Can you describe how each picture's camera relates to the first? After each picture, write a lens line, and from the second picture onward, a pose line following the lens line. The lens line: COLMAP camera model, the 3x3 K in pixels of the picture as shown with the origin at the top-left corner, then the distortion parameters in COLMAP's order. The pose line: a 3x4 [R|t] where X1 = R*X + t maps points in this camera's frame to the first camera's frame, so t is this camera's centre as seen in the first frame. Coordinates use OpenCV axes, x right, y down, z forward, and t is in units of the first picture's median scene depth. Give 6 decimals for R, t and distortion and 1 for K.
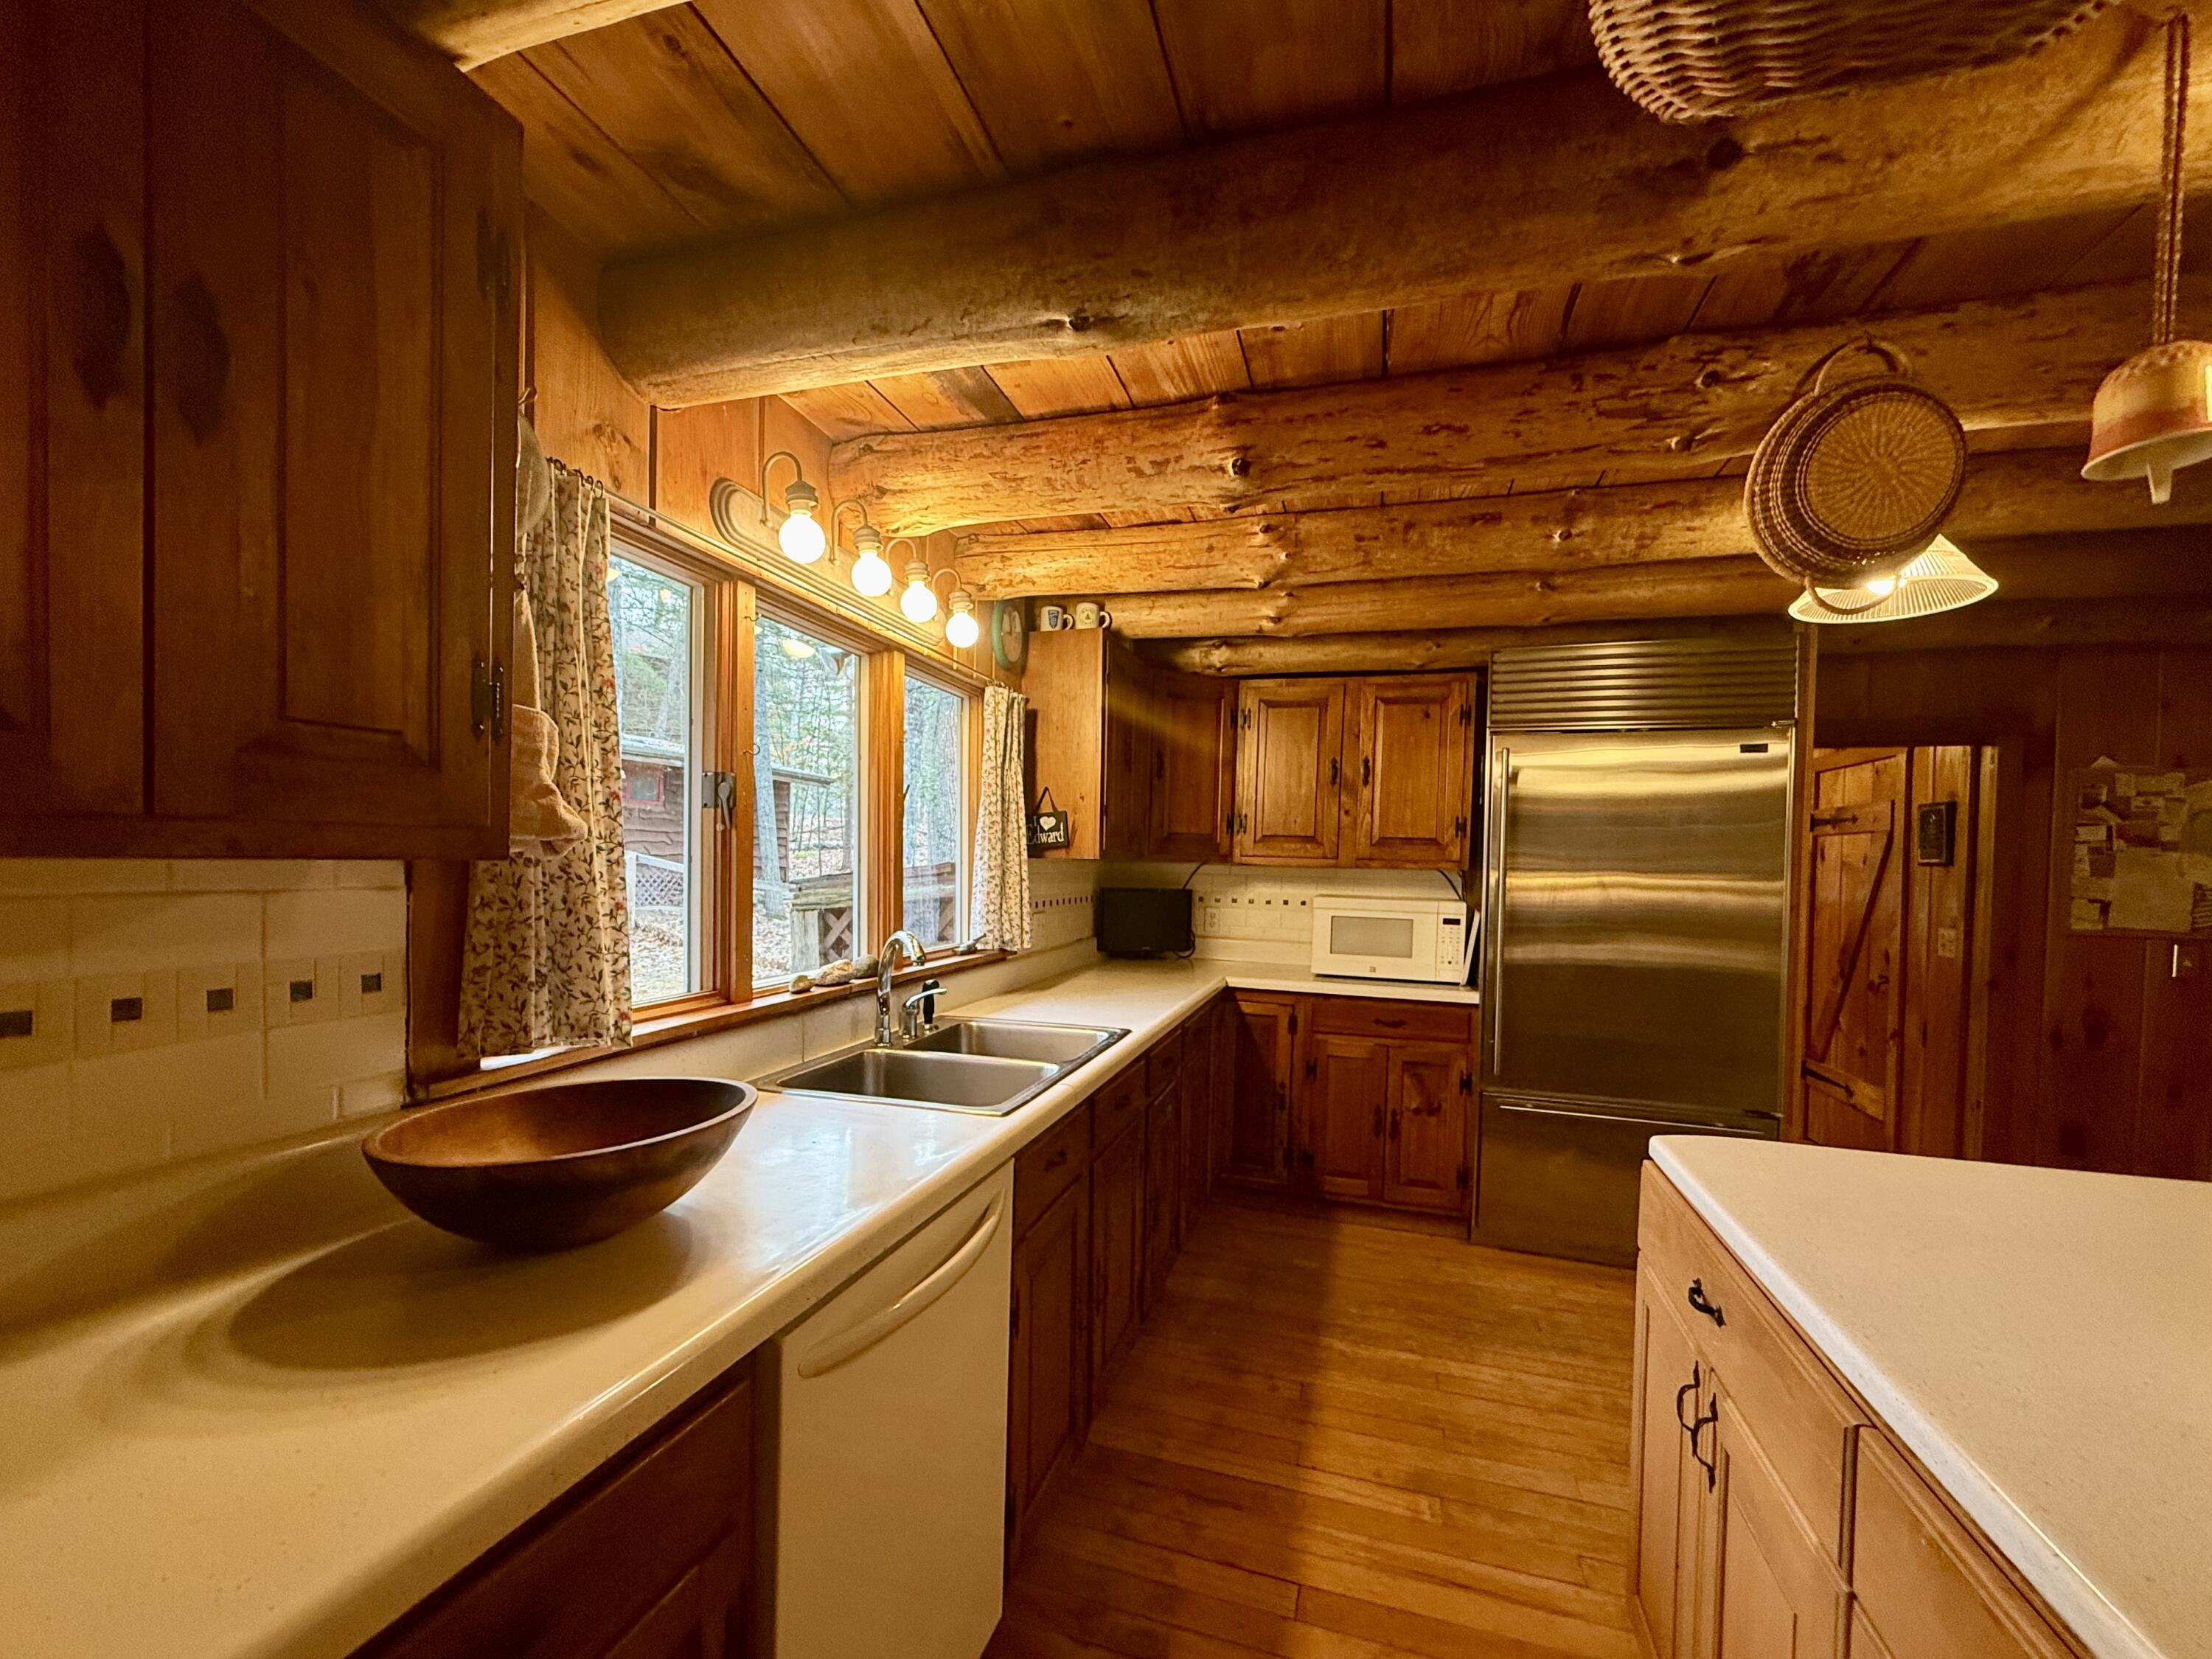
lens RADIAL K [[910.2, 0, 1102.8], [0, 910.2, 865.7], [0, 0, 1]] dist [-0.000581, -0.000588]
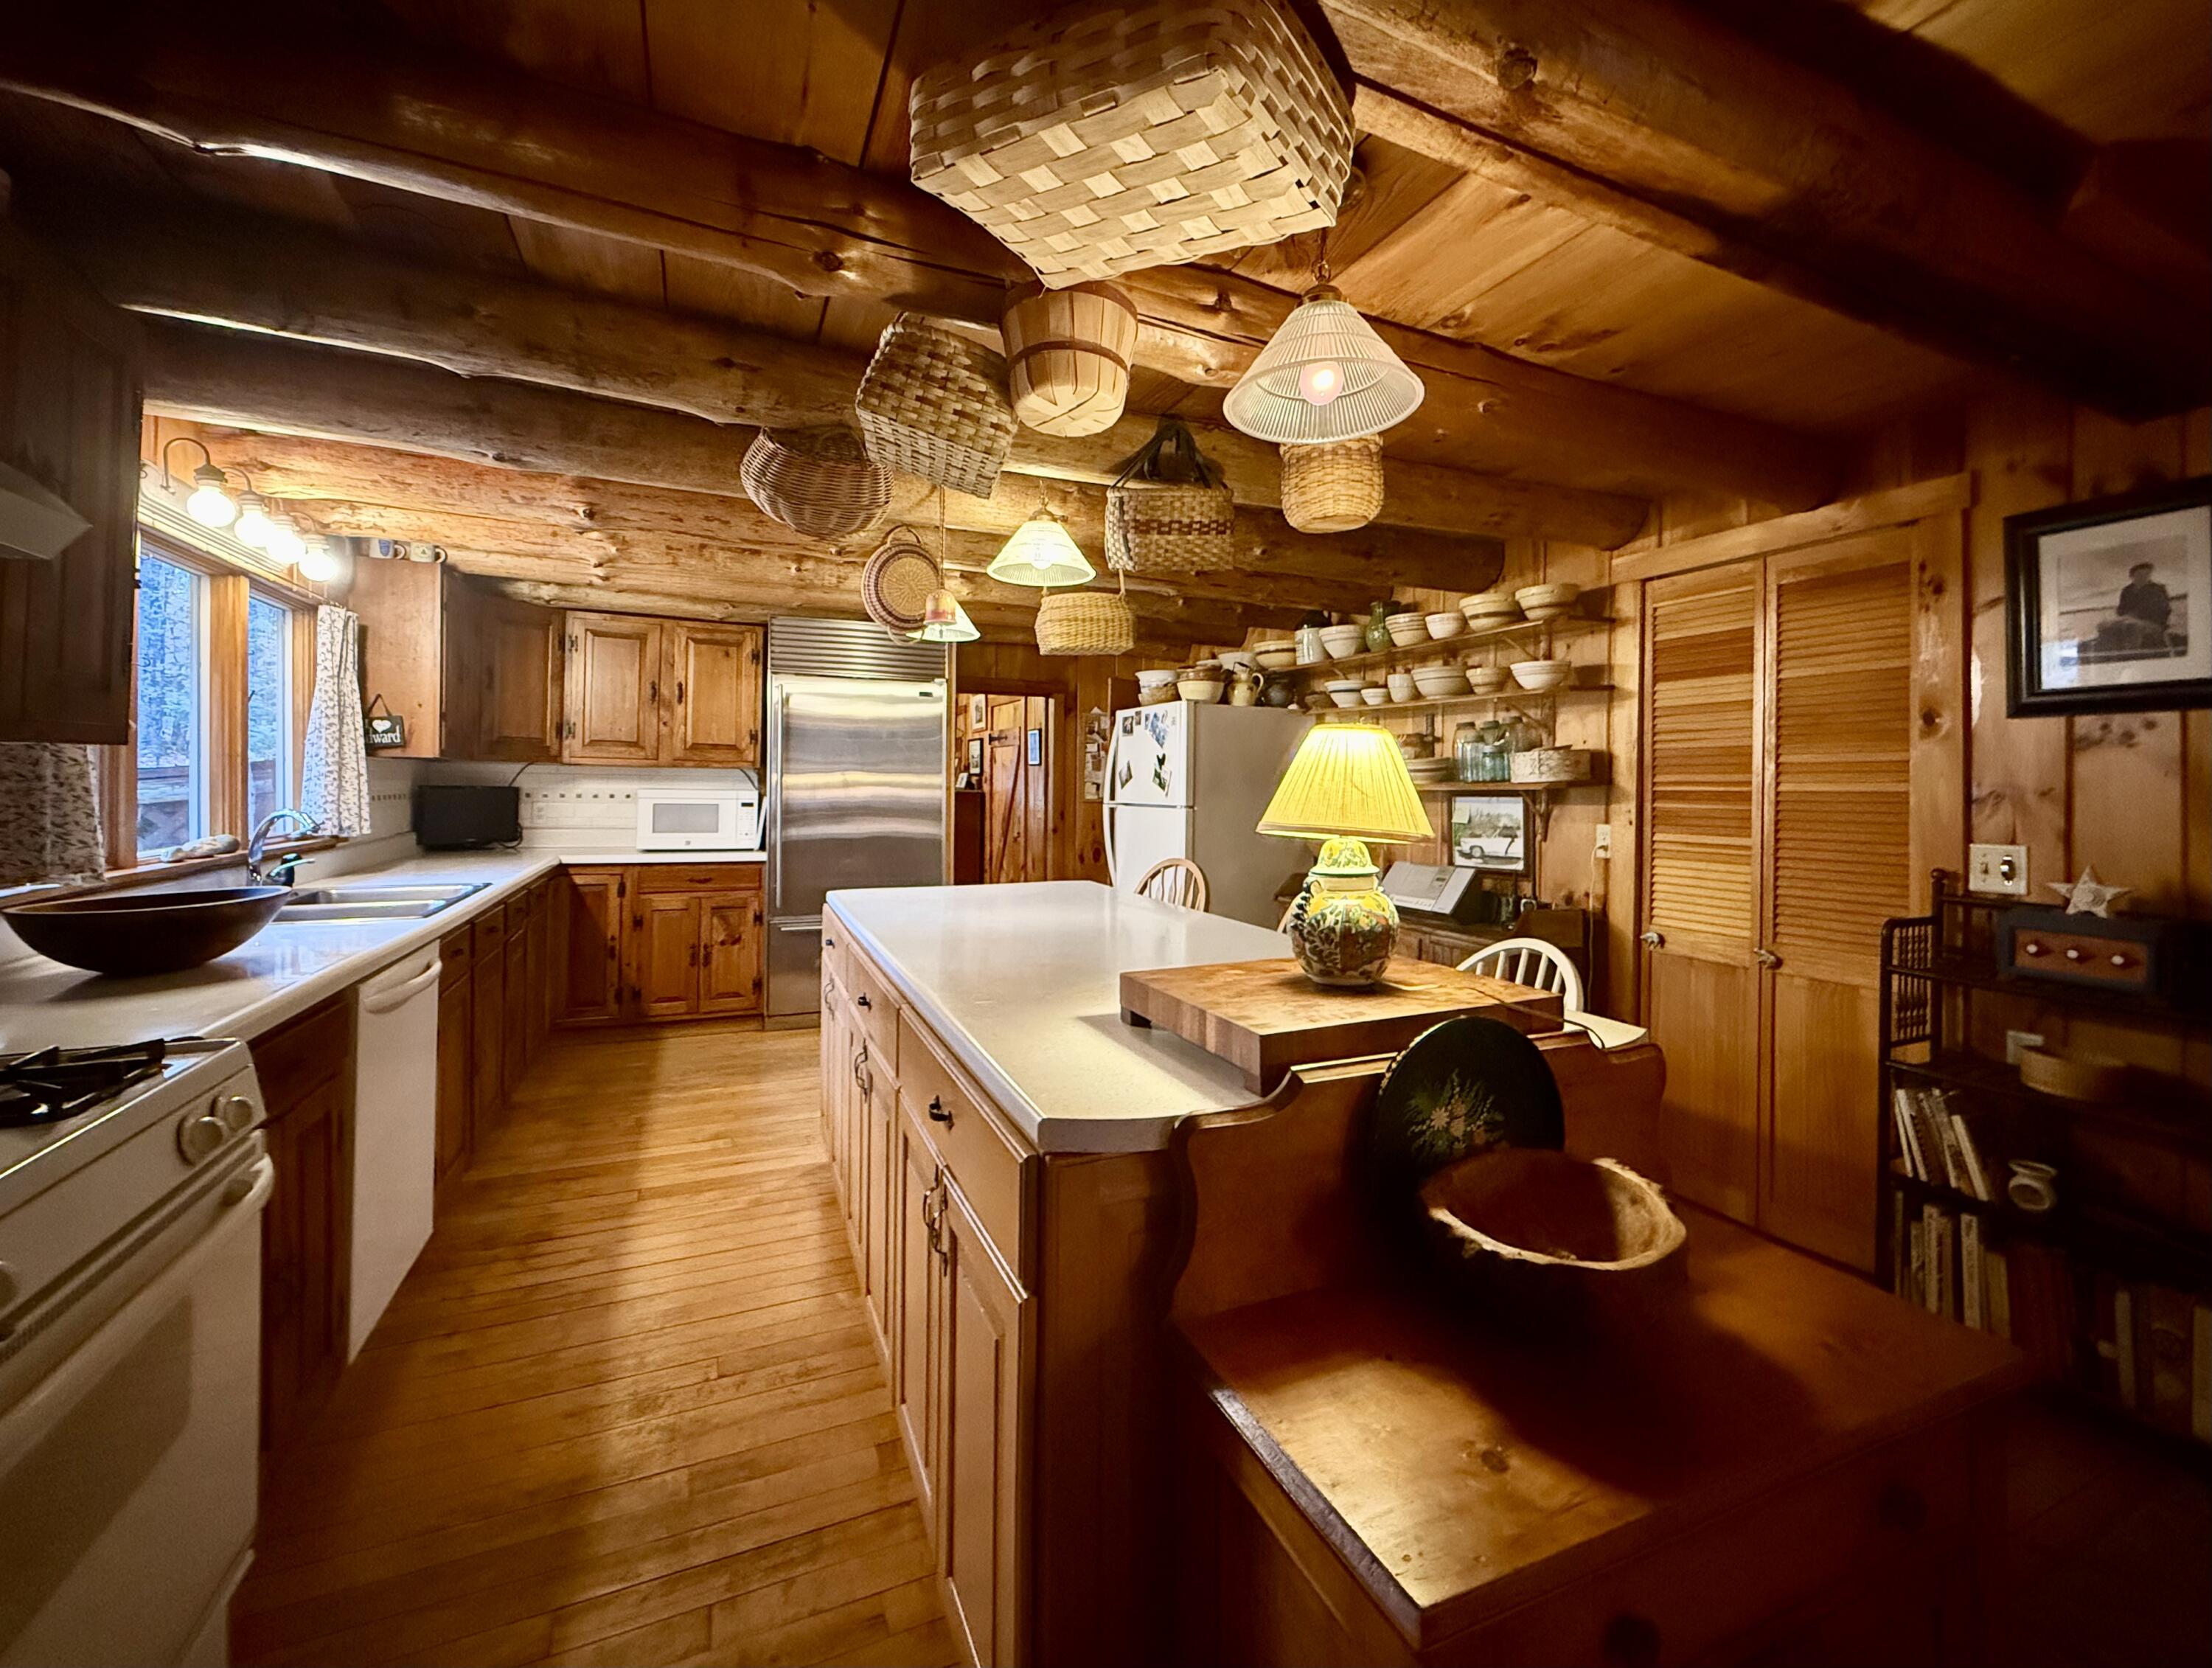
lens RADIAL K [[901.4, 0, 1119.9], [0, 901.4, 791.1], [0, 0, 1]] dist [0.001092, 0.000139]
pose [[0.748205, -0.018055, 0.663222, -0.119378], [0.005915, 0.999771, 0.020544, 0.017536], [-0.663442, -0.011448, 0.748140, -0.466583]]
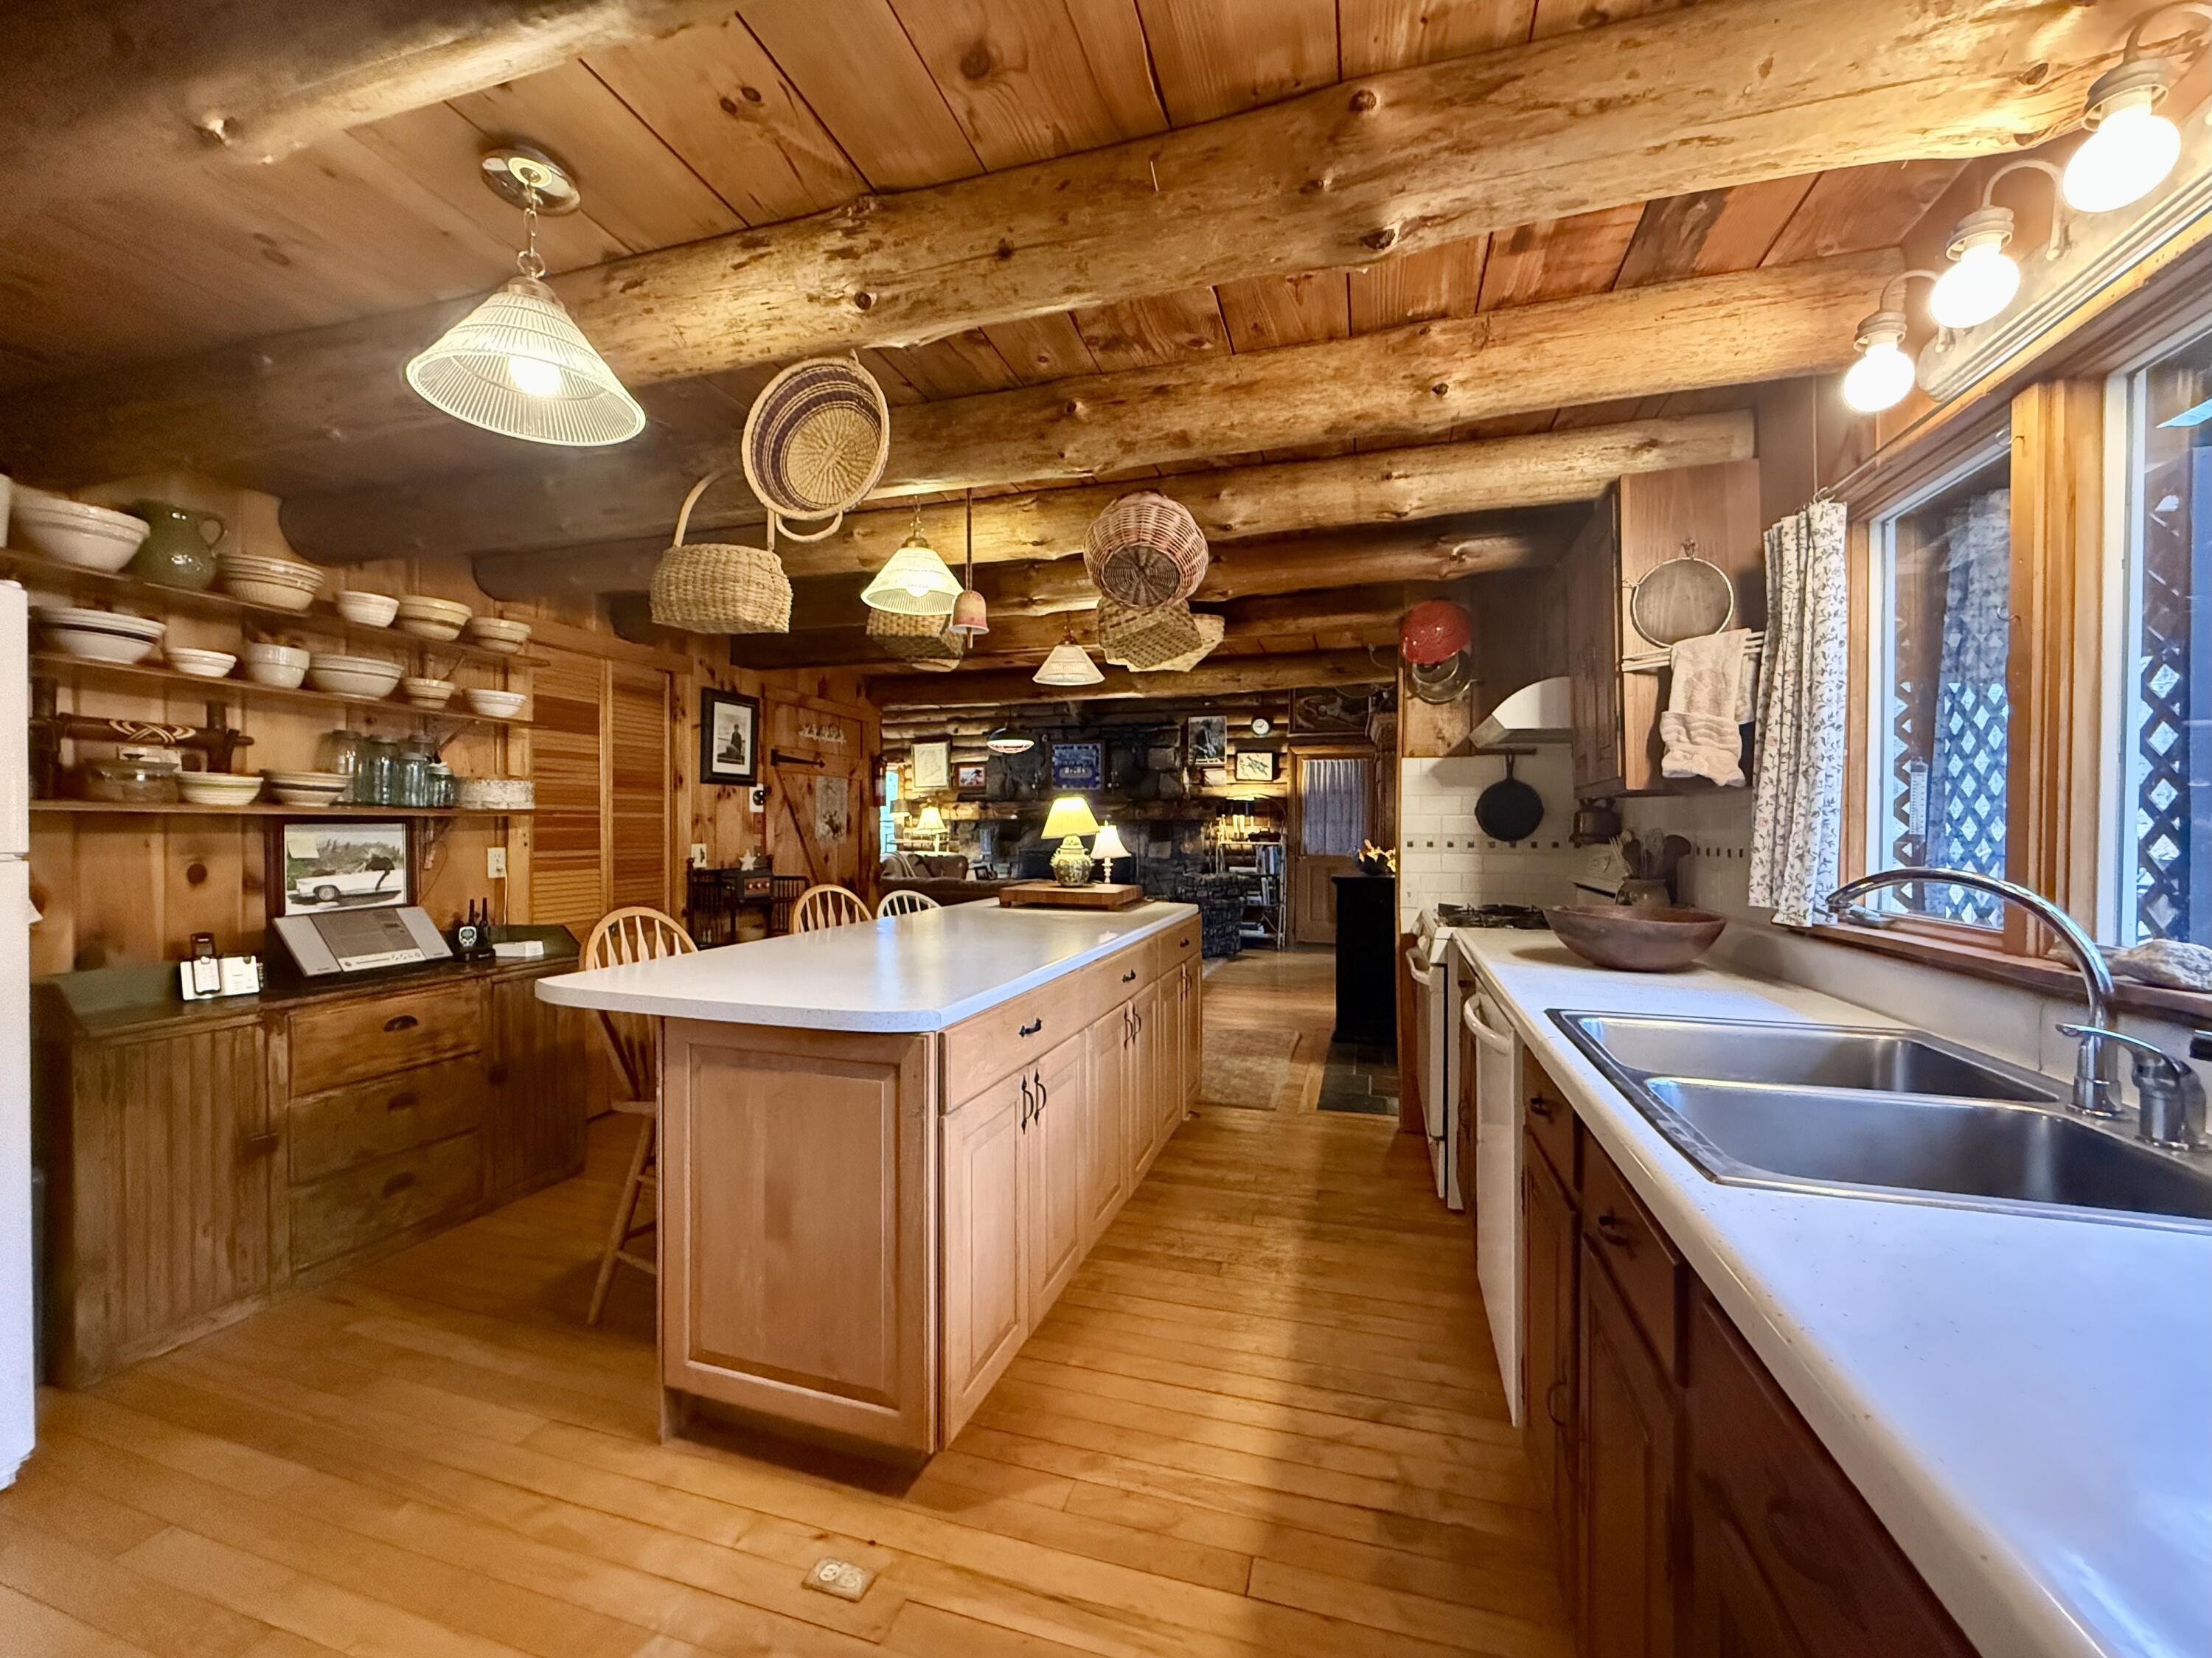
lens RADIAL K [[889.3, 0, 1096.1], [0, 889.3, 834.5], [0, 0, 1]] dist [0.001027, -0.000072]
pose [[-0.999636, -0.026396, 0.005649, 0.214122], [-0.026353, 0.999625, 0.007459, 0.035294], [-0.005843, 0.007307, -0.999956, 1.055515]]
